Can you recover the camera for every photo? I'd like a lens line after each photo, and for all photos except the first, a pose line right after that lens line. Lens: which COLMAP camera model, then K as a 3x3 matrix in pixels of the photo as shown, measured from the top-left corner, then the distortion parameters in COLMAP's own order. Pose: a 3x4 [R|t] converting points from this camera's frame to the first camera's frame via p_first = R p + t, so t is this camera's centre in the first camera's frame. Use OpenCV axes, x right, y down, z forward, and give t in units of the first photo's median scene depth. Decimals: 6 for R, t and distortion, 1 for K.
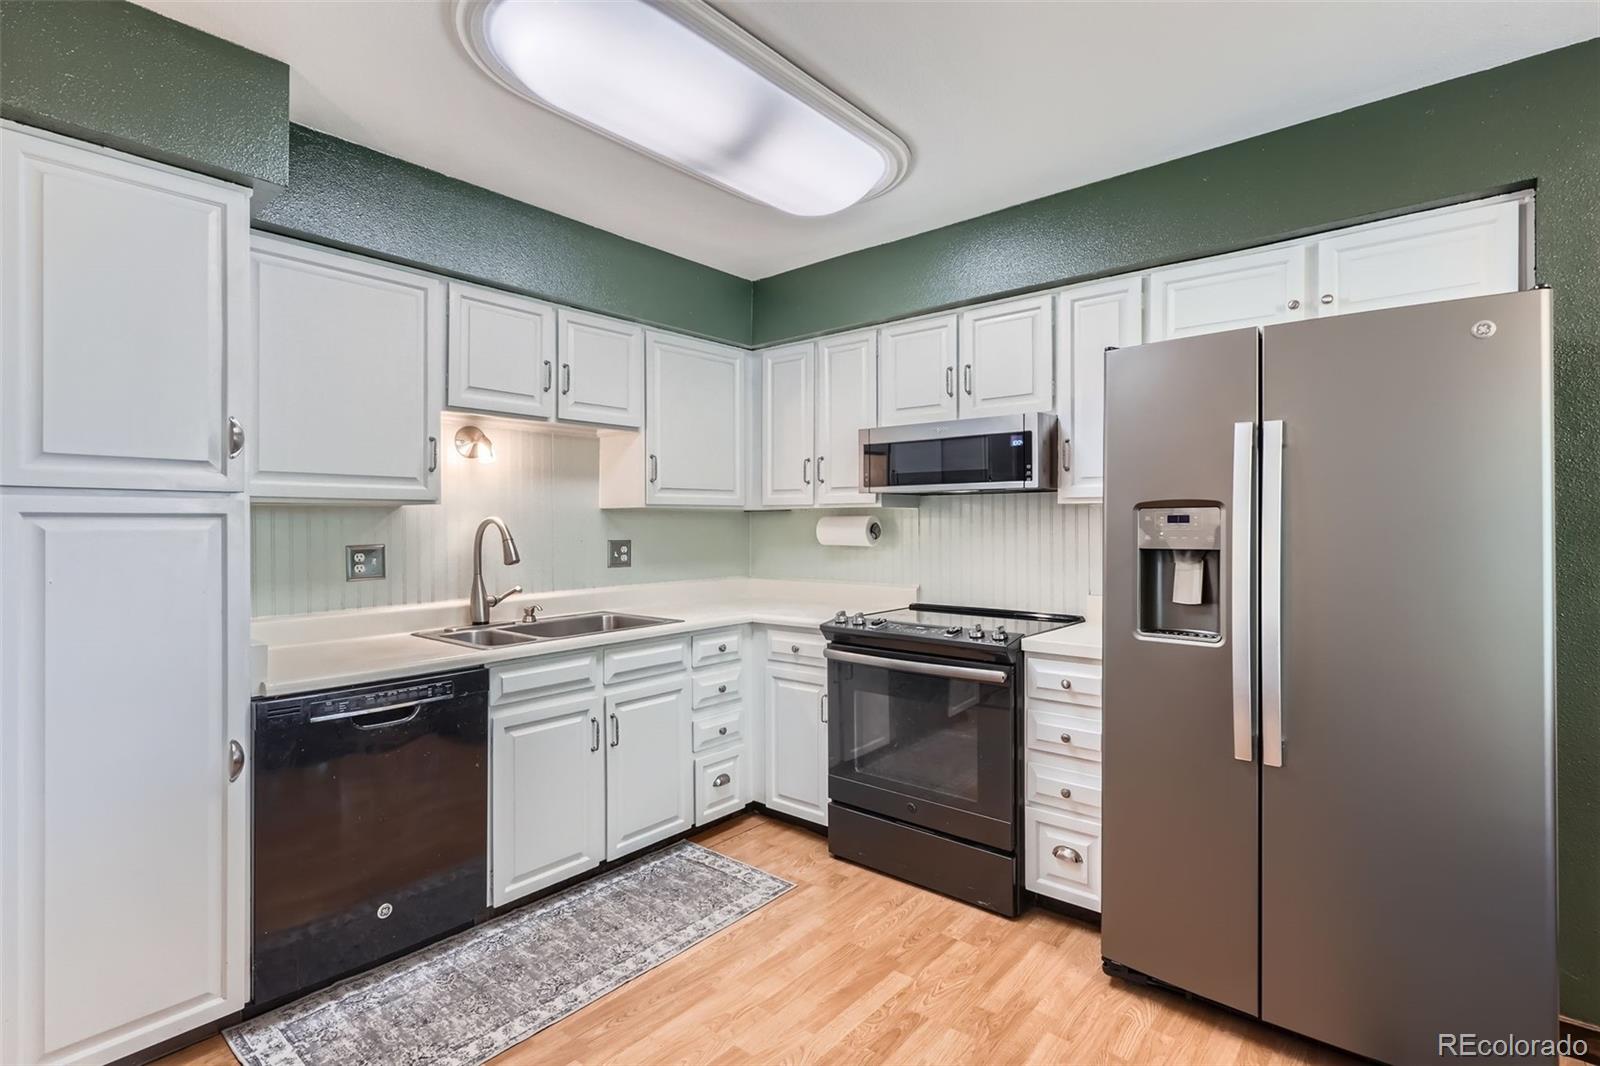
lens RADIAL K [[776.0, 0, 798.2], [0, 776.0, 524.6], [0, 0, 1]] dist [-0.000079, 0.001610]
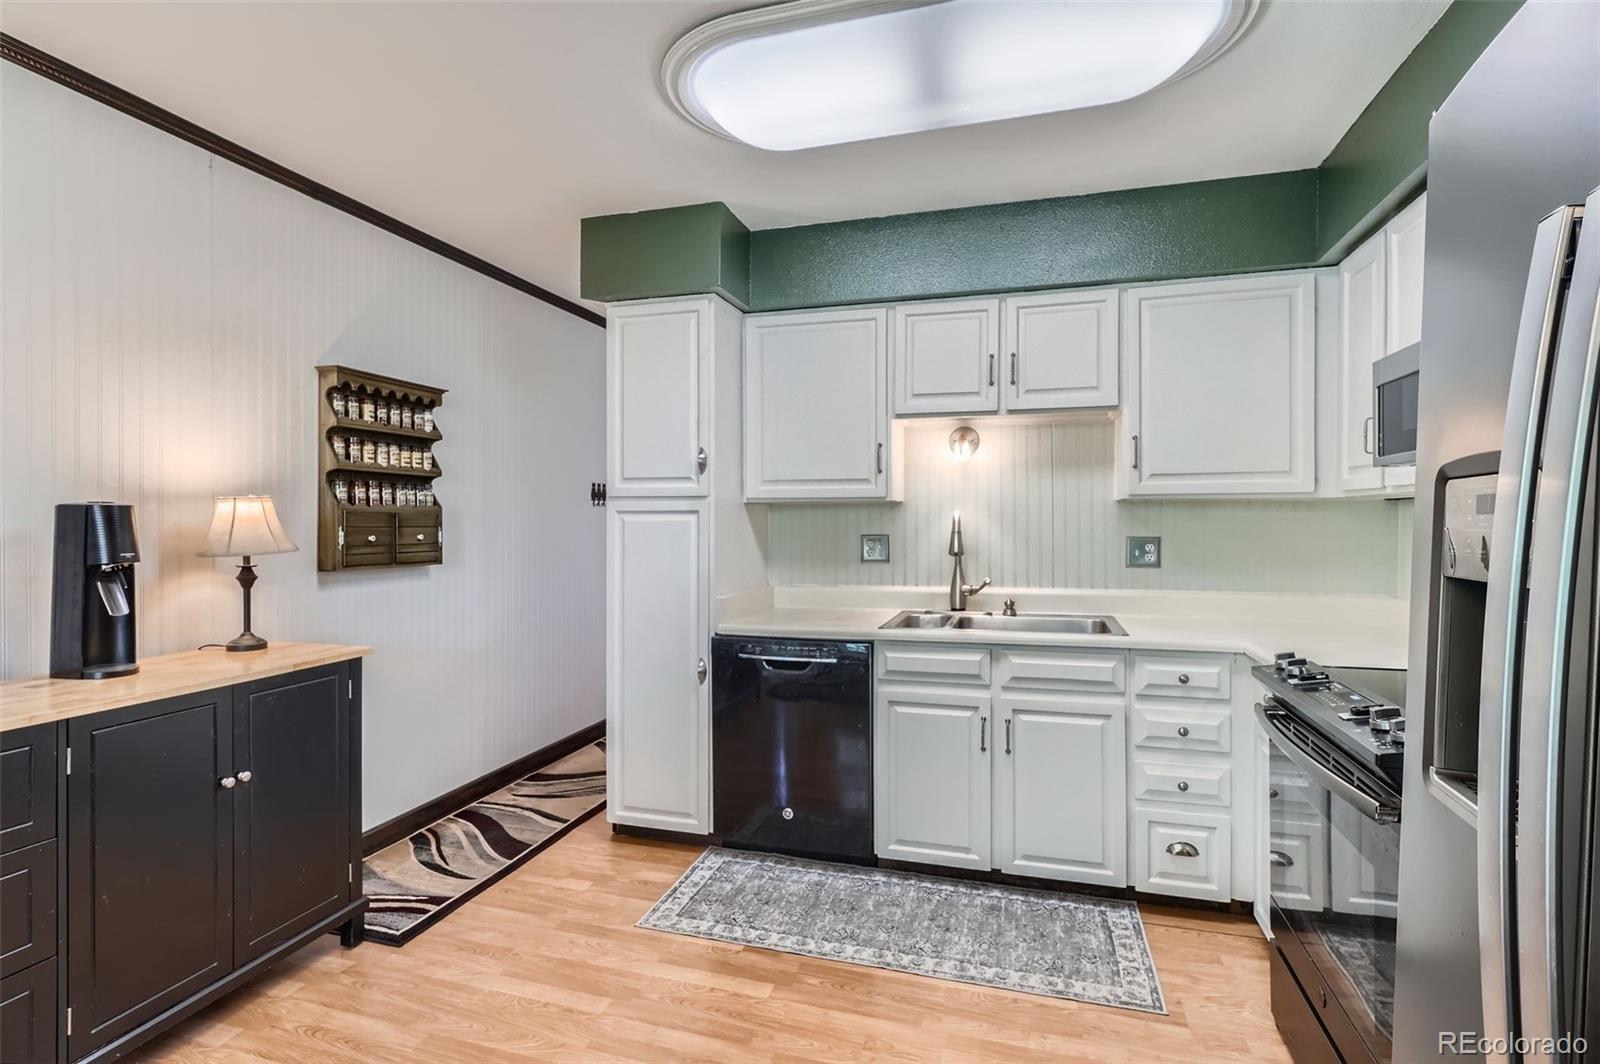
lens RADIAL K [[776.0, 0, 797.5], [0, 776.0, 529.2], [0, 0, 1]] dist [-0.000079, 0.001610]
pose [[0.392726, 0.013456, -0.919557, 0.528790], [-0.002152, 0.999904, 0.013713, 0.001076], [0.919653, -0.003407, 0.392717, 0.399588]]
